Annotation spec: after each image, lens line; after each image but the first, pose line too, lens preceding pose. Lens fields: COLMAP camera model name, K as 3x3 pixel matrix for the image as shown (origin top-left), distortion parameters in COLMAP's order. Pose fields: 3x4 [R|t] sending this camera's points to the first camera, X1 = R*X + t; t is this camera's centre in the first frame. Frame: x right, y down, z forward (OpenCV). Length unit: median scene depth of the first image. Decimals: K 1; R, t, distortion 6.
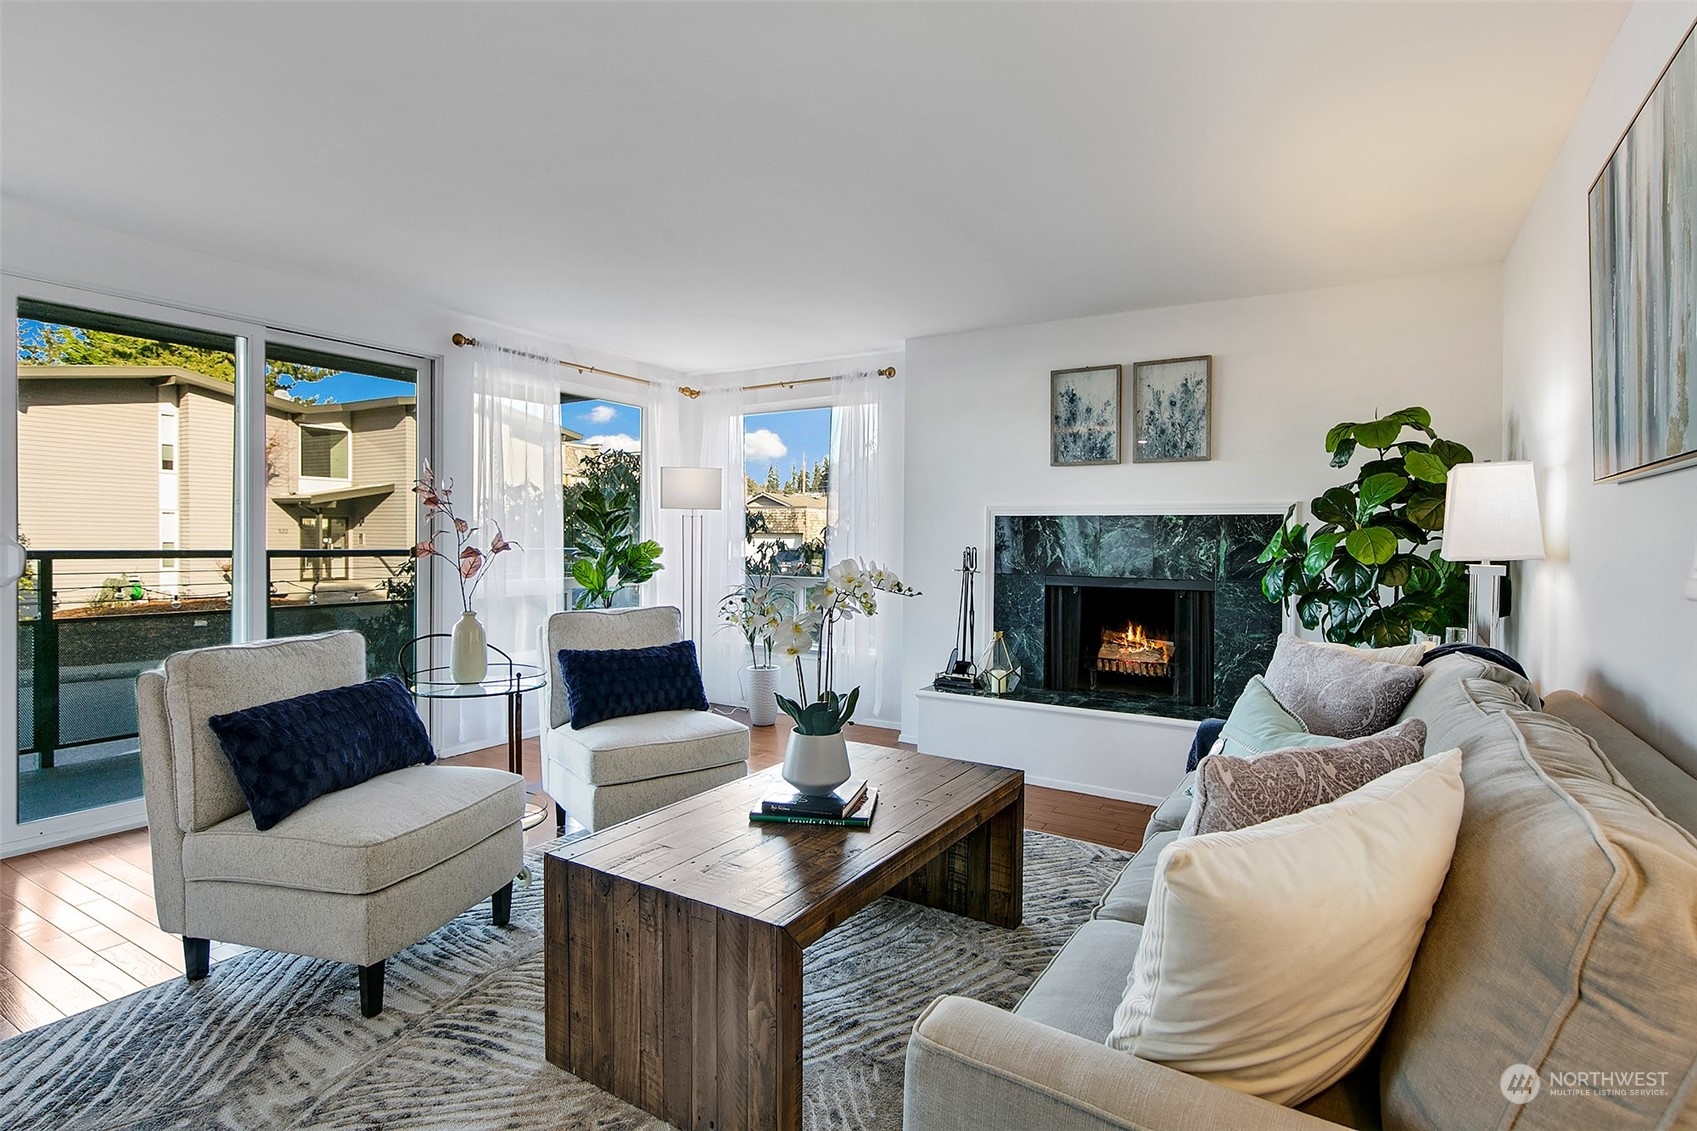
lens RADIAL K [[831.2, 0, 850.0], [0, 831.2, 550.3], [0, 0, 1]] dist [-0.000801, -0.000100]
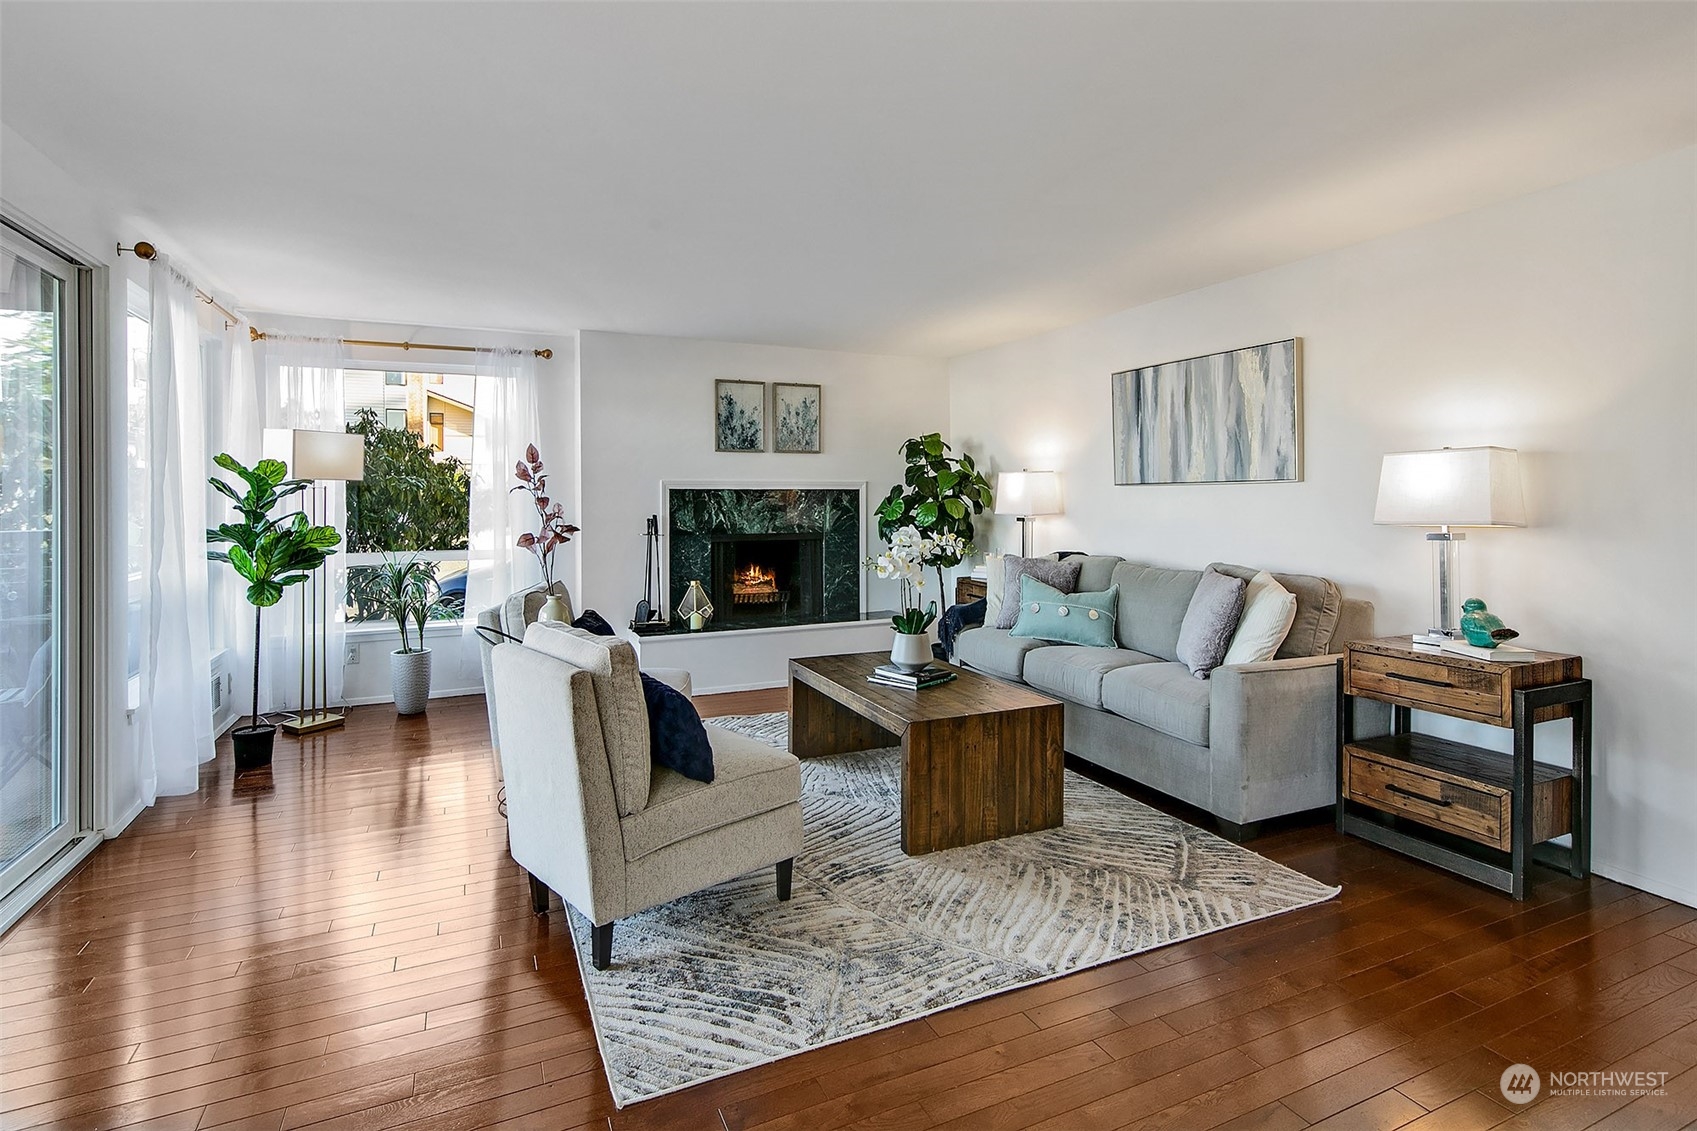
lens RADIAL K [[831.2, 0, 841.8], [0, 831.2, 498.3], [0, 0, 1]] dist [-0.000801, -0.000100]
pose [[0.573379, -0.012992, 0.819187, -0.751976], [0.020481, 0.999789, 0.001520, -0.026339], [-0.819034, 0.015906, 0.573524, 0.090702]]
